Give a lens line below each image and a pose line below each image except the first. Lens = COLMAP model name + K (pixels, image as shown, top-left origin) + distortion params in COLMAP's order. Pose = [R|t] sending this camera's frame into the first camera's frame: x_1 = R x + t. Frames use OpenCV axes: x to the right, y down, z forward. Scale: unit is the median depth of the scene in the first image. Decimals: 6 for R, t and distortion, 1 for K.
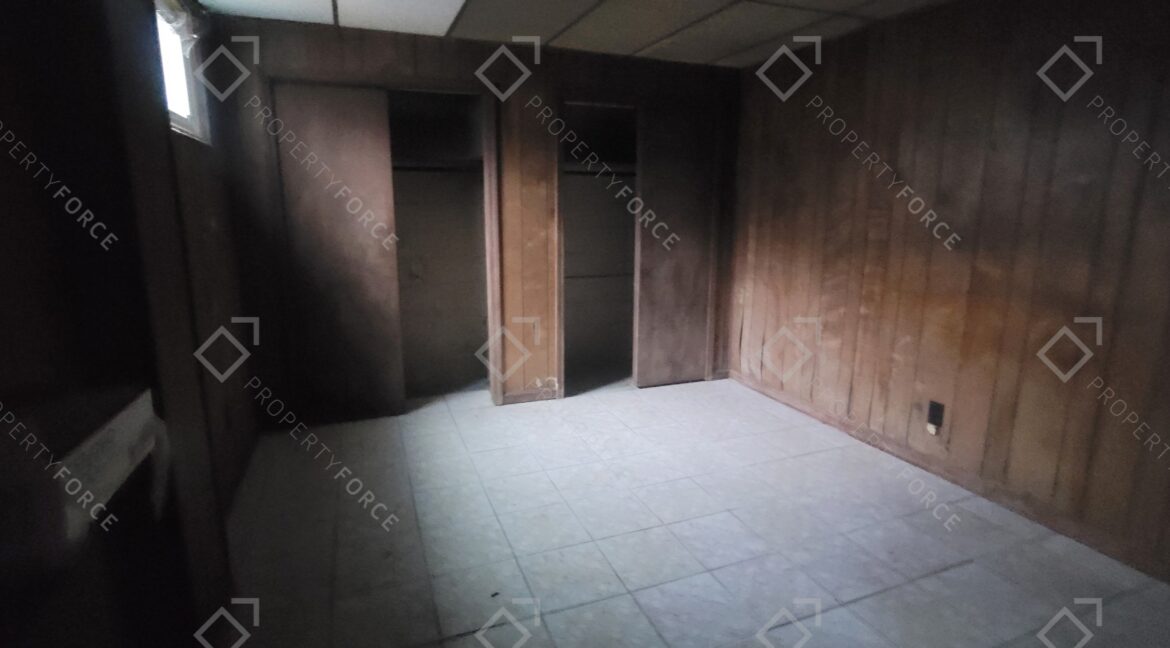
lens RADIAL K [[584.4, 0, 581.1], [0, 584.4, 315.2], [0, 0, 1]] dist [-0.000073, -0.000045]
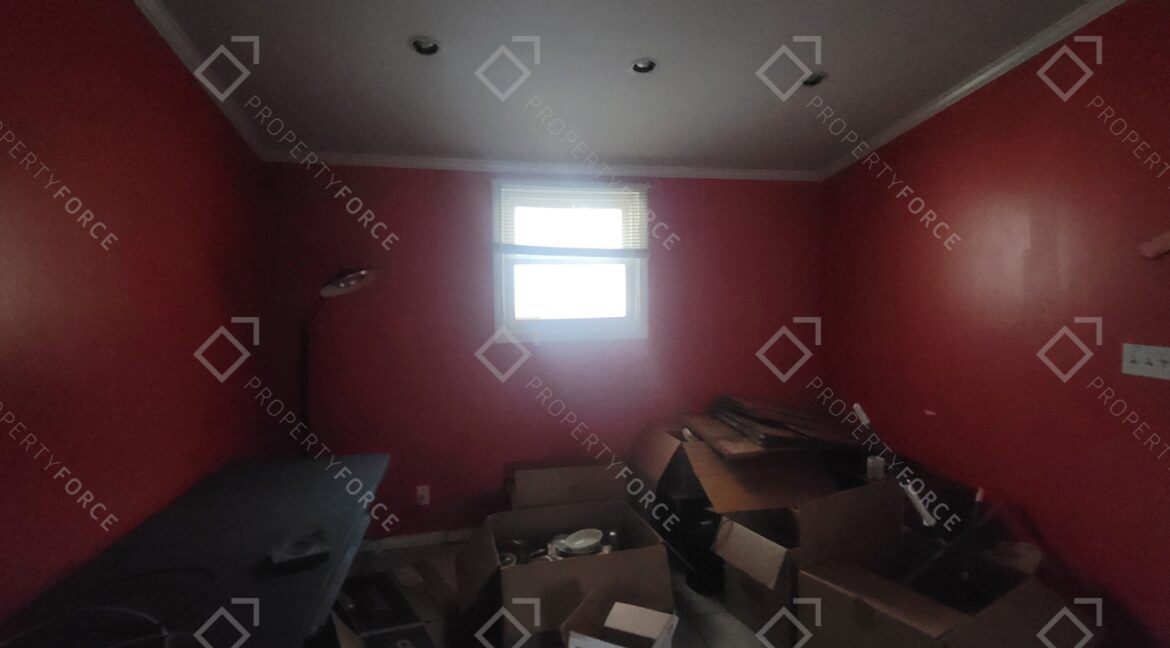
lens RADIAL K [[584.4, 0, 581.1], [0, 584.4, 315.2], [0, 0, 1]] dist [-0.000073, -0.000045]
pose [[1.000000, -0.000212, 0.000808, 1.441725], [0.000212, 1.000000, 0.000080, 0.000257], [-0.000808, -0.000080, 1.000000, -0.000984]]
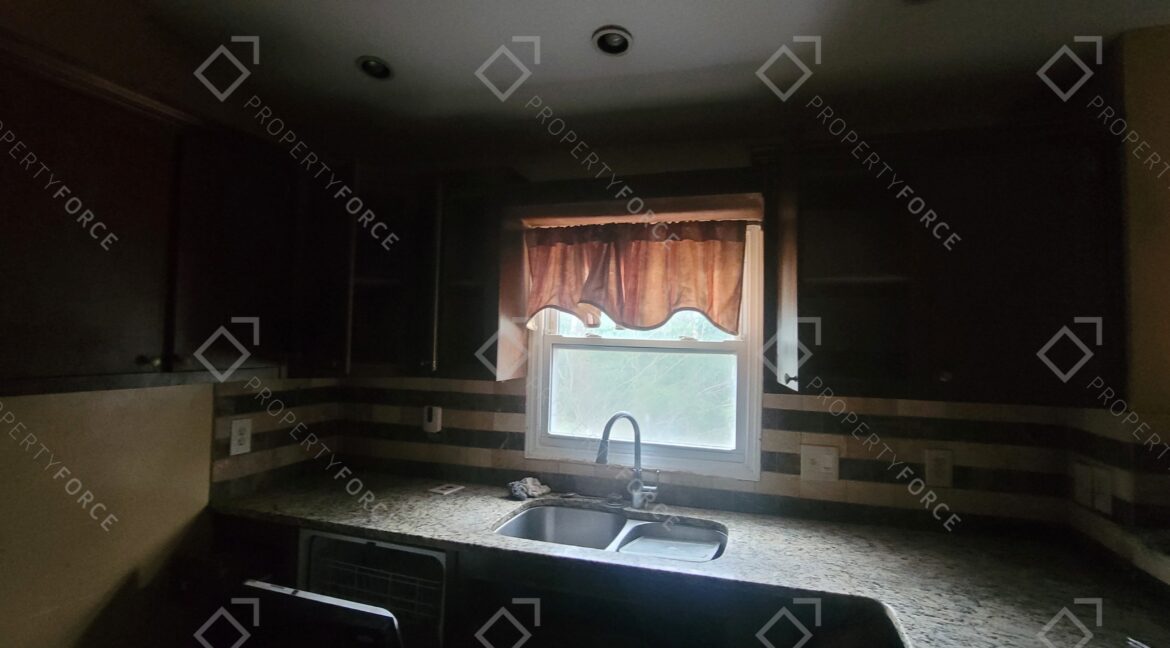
lens RADIAL K [[584.4, 0, 581.1], [0, 584.4, 315.2], [0, 0, 1]] dist [-0.000073, -0.000045]
pose [[1.000000, -0.000187, 0.000023, 0.480752], [0.000187, 1.000000, -0.000116, 0.000261], [-0.000023, 0.000116, 1.000000, 0.000206]]
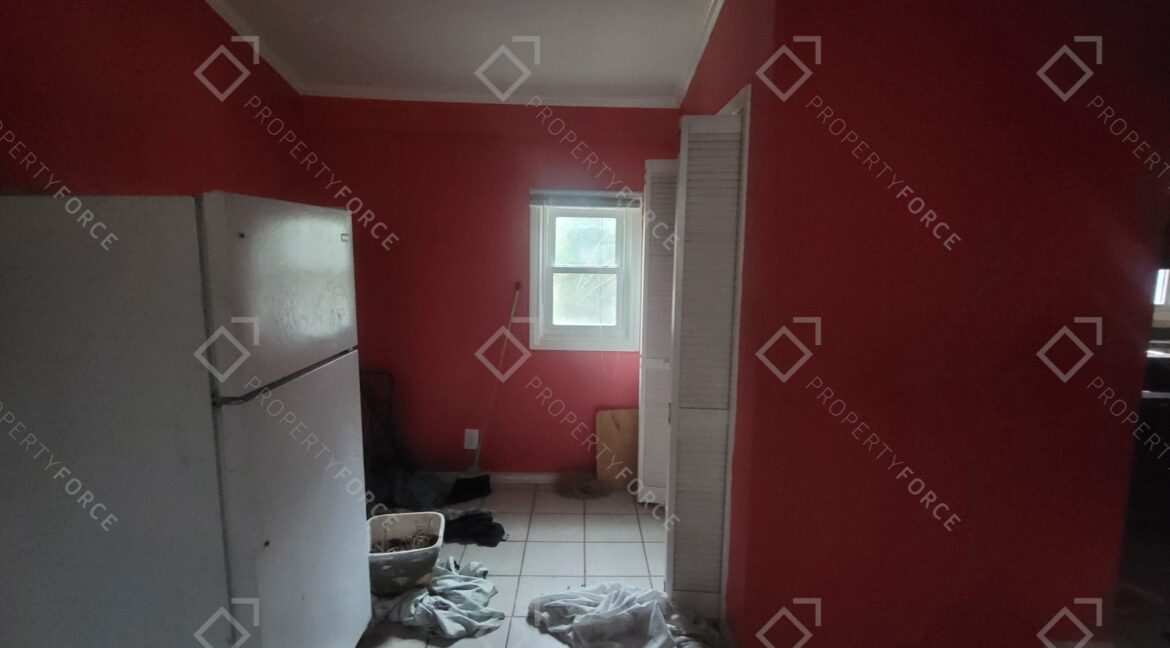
lens RADIAL K [[584.4, 0, 581.1], [0, 584.4, 315.2], [0, 0, 1]] dist [-0.000073, -0.000045]
pose [[1.000000, -0.000383, 0.000639, -1.442998], [0.000383, 1.000000, 0.000087, -0.000618], [-0.000639, -0.000087, 1.000000, 0.000748]]
